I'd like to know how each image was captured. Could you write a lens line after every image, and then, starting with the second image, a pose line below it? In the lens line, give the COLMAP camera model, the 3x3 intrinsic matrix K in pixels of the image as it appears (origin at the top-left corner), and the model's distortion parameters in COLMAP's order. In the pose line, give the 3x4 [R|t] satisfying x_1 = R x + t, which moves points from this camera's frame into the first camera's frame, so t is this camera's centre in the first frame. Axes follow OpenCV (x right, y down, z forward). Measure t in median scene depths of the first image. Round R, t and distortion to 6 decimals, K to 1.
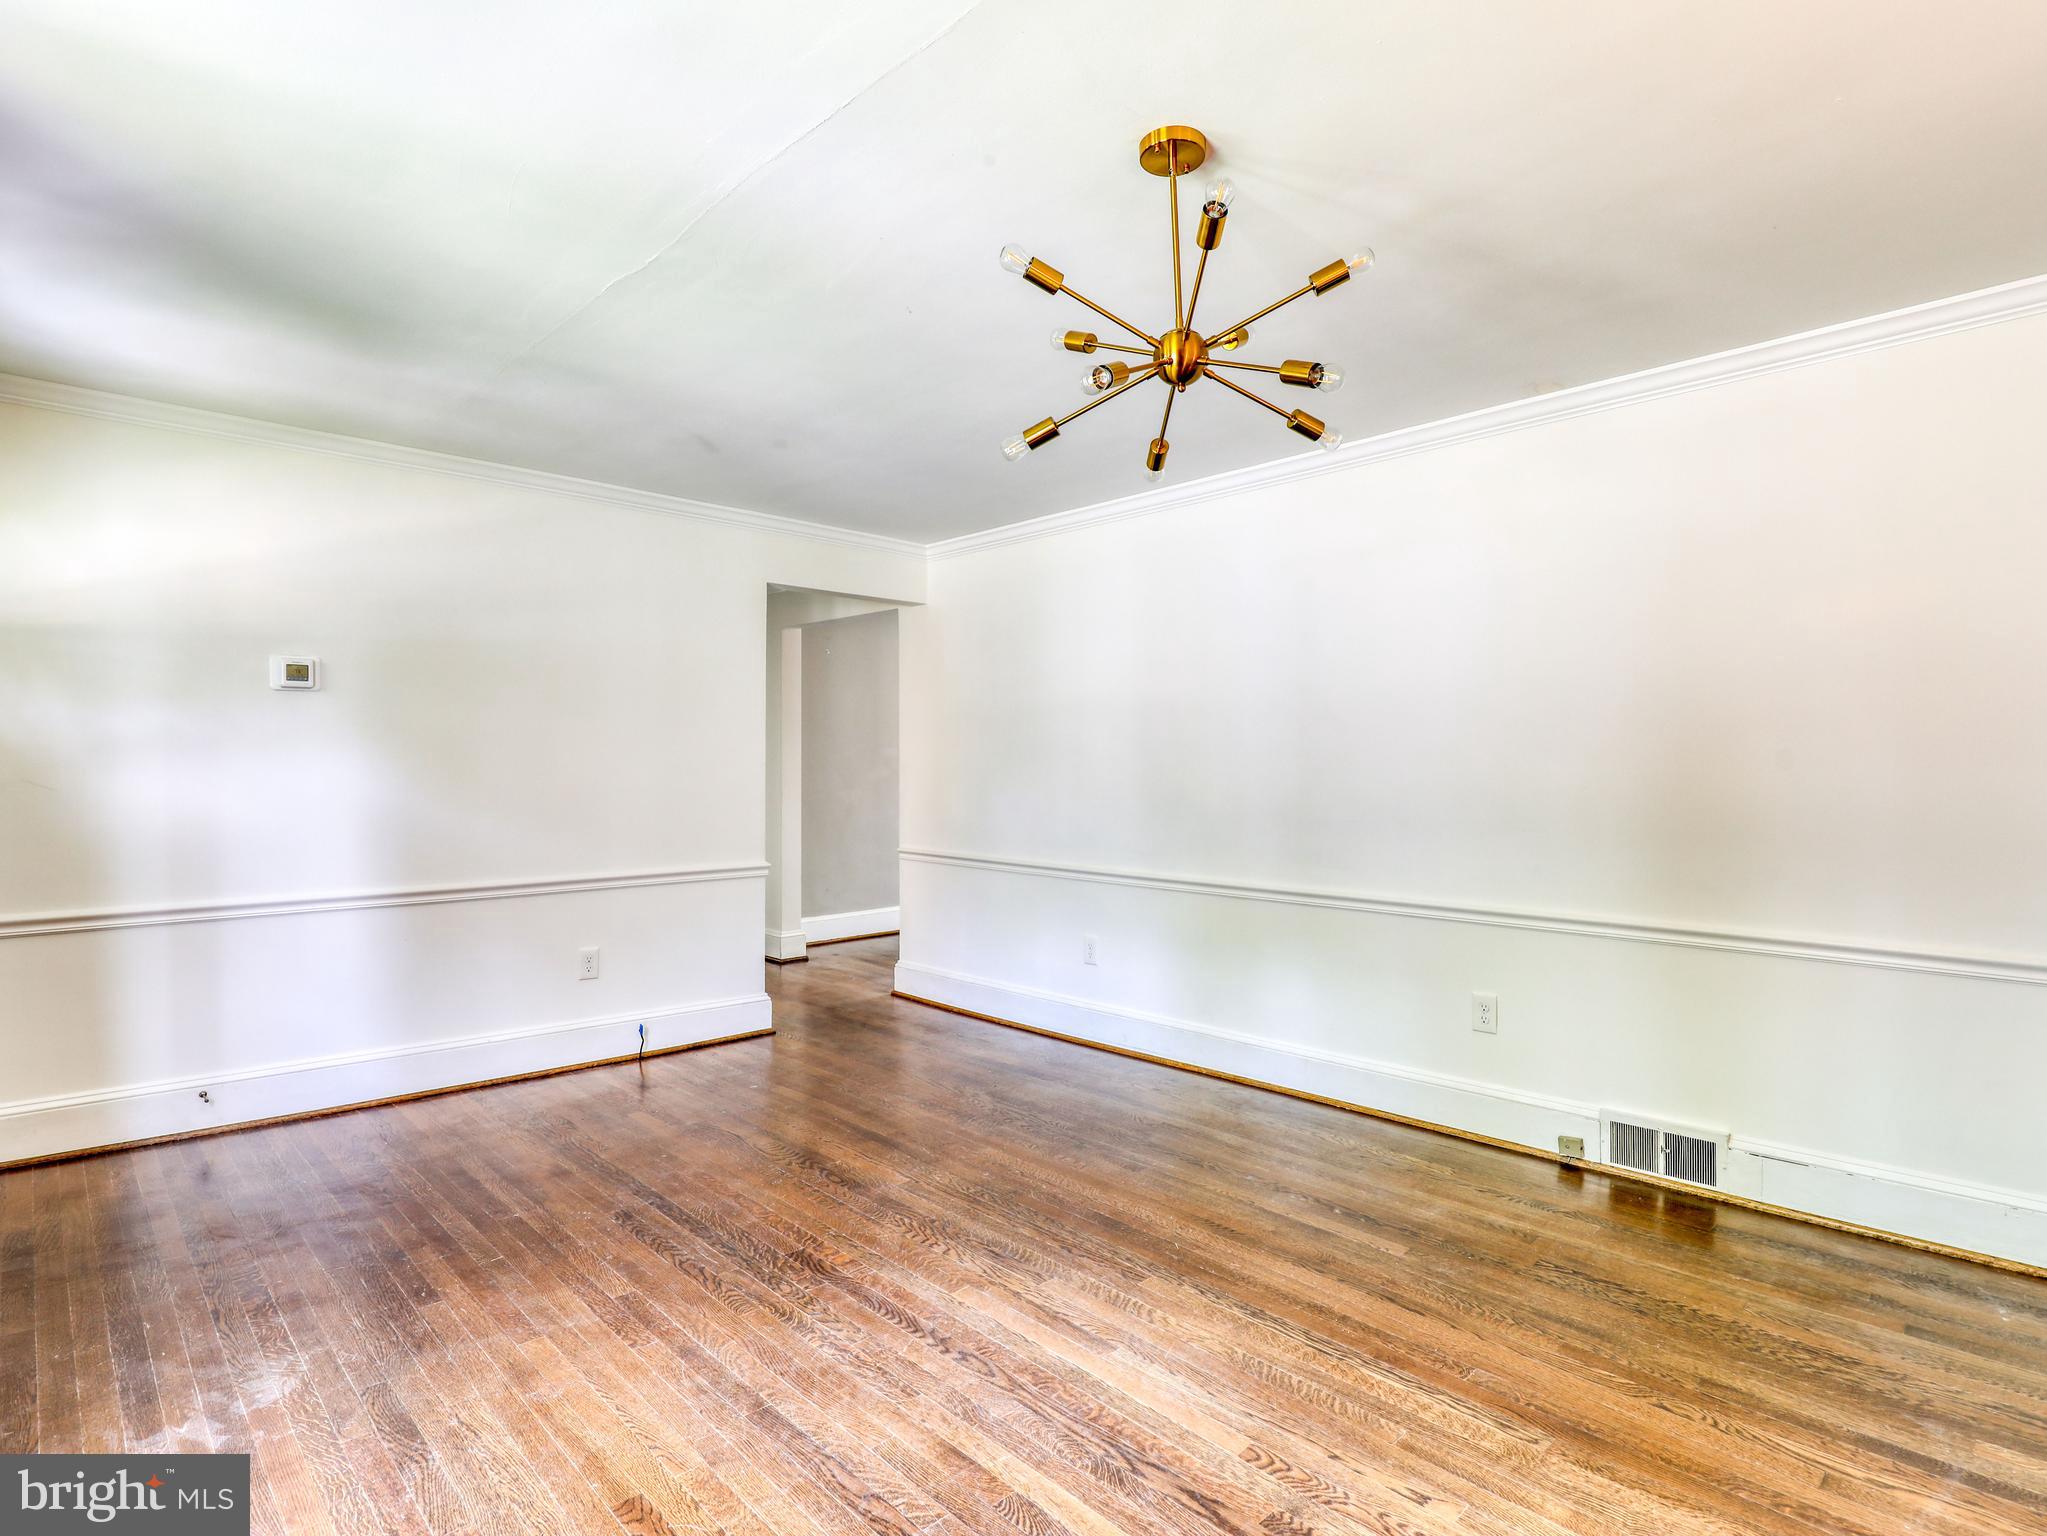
lens RADIAL K [[1075.6, 0, 1027.3], [0, 1075.6, 809.3], [0, 0, 1]] dist [-0.021621, 0.000092]
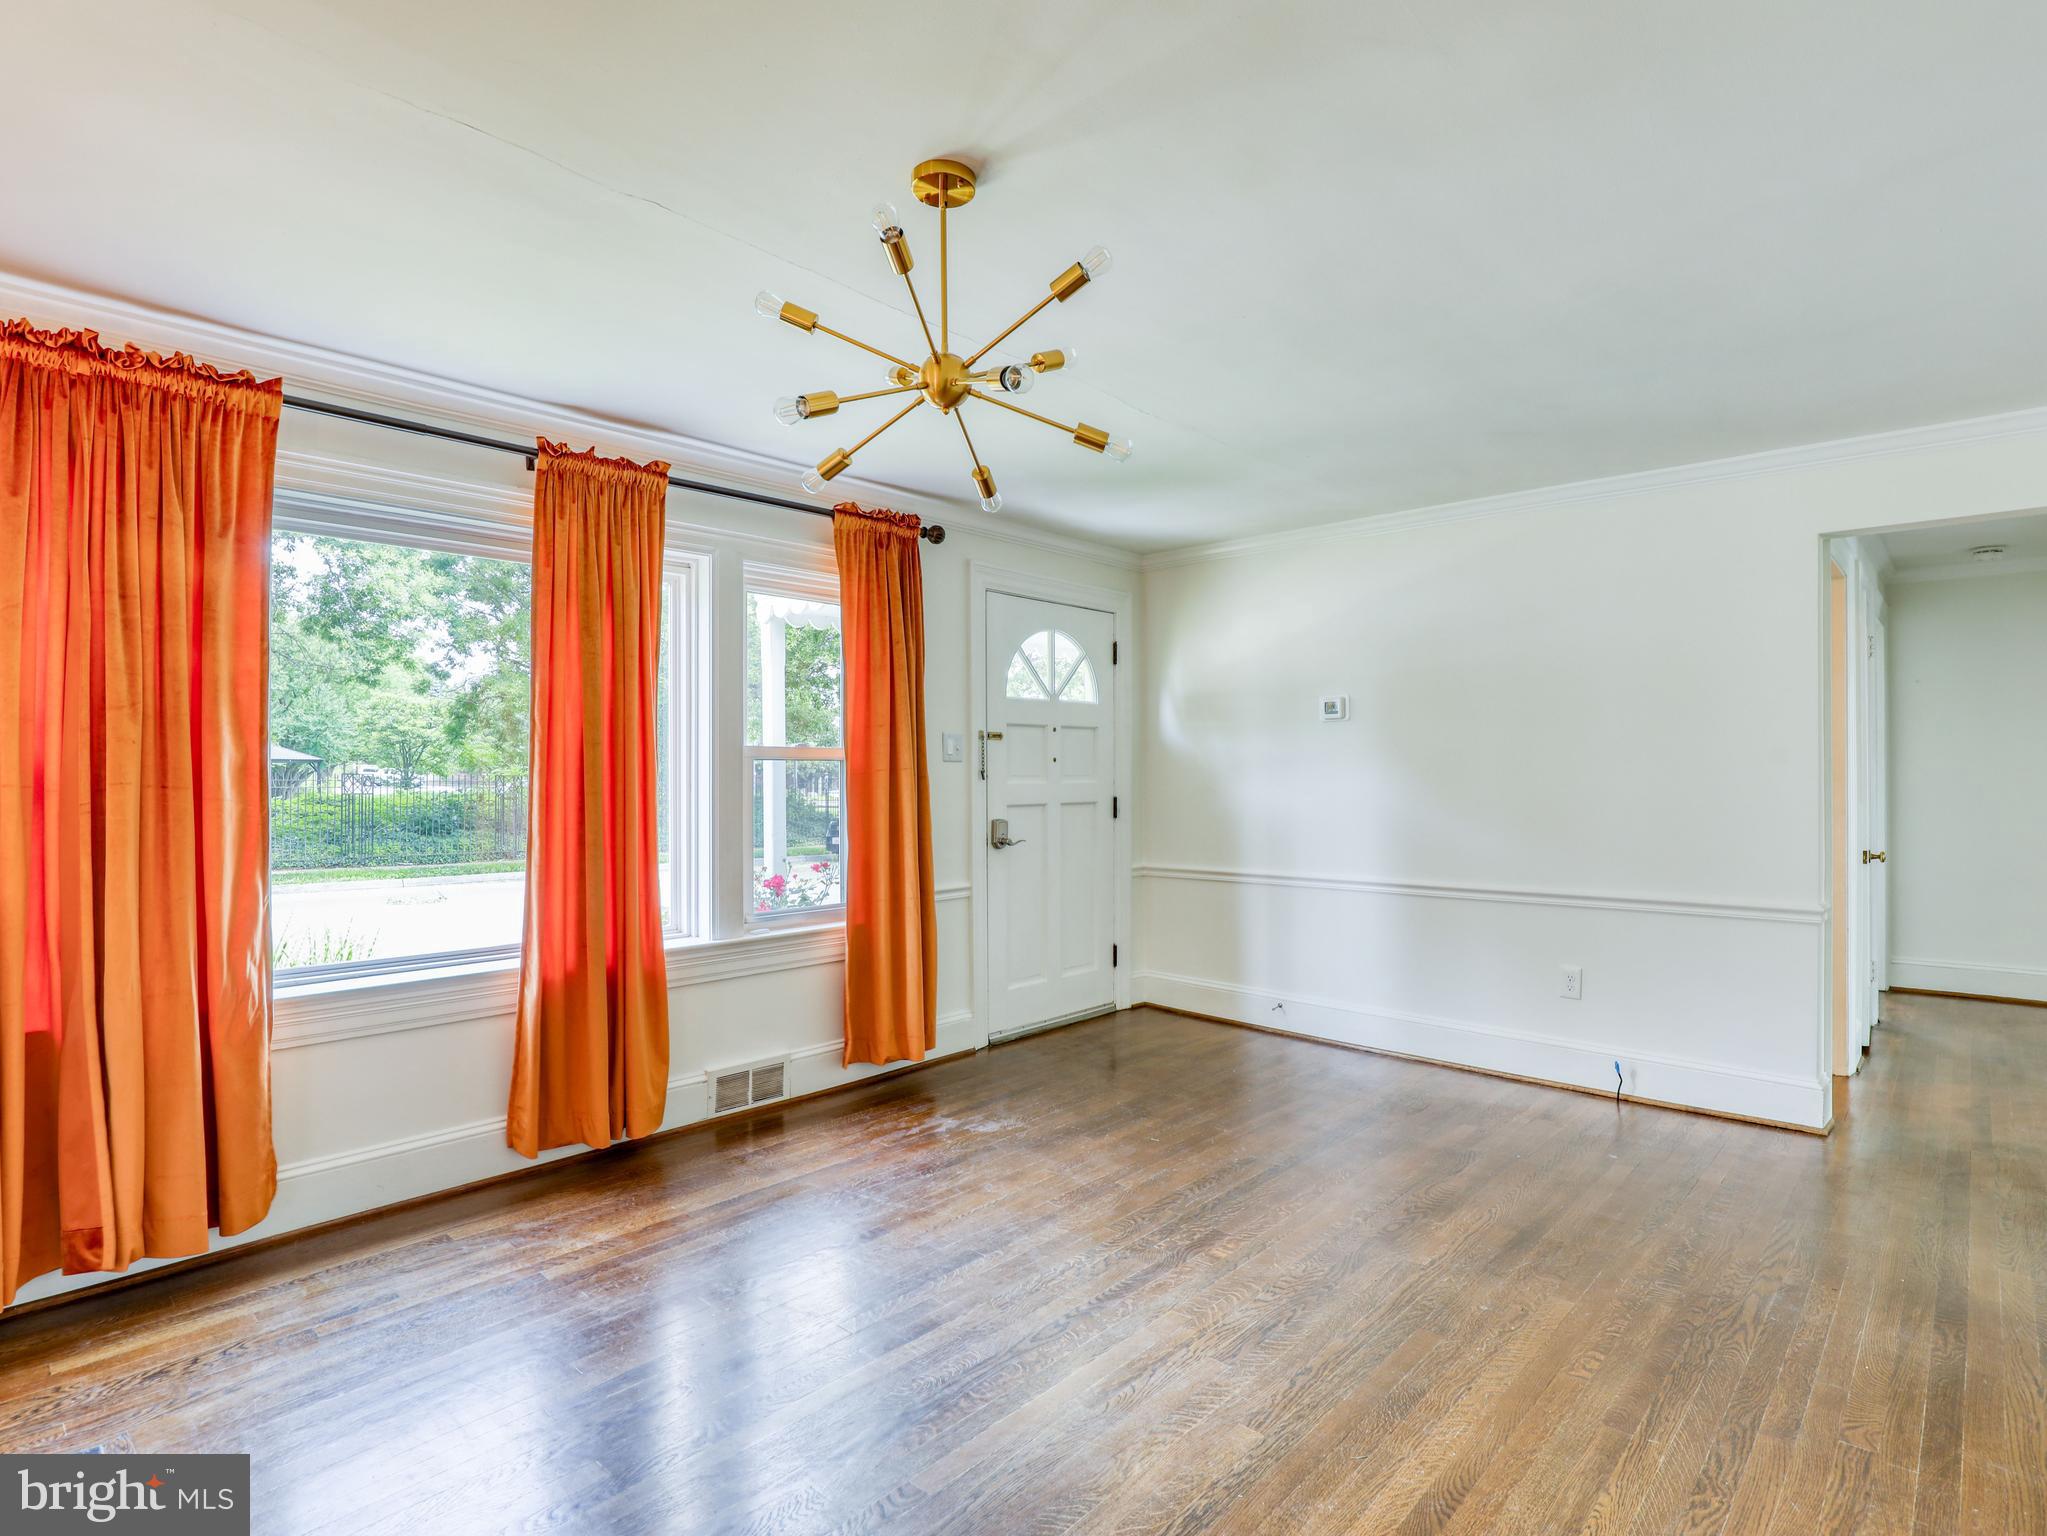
lens RADIAL K [[1051.7, 0, 1029.9], [0, 1051.7, 773.3], [0, 0, 1]] dist [-0.026282, 0.000665]
pose [[0.052710, -0.005292, -0.998596, 0.821261], [-0.037095, 0.999285, -0.007253, -0.033075], [0.997921, 0.037425, 0.052476, 0.730067]]
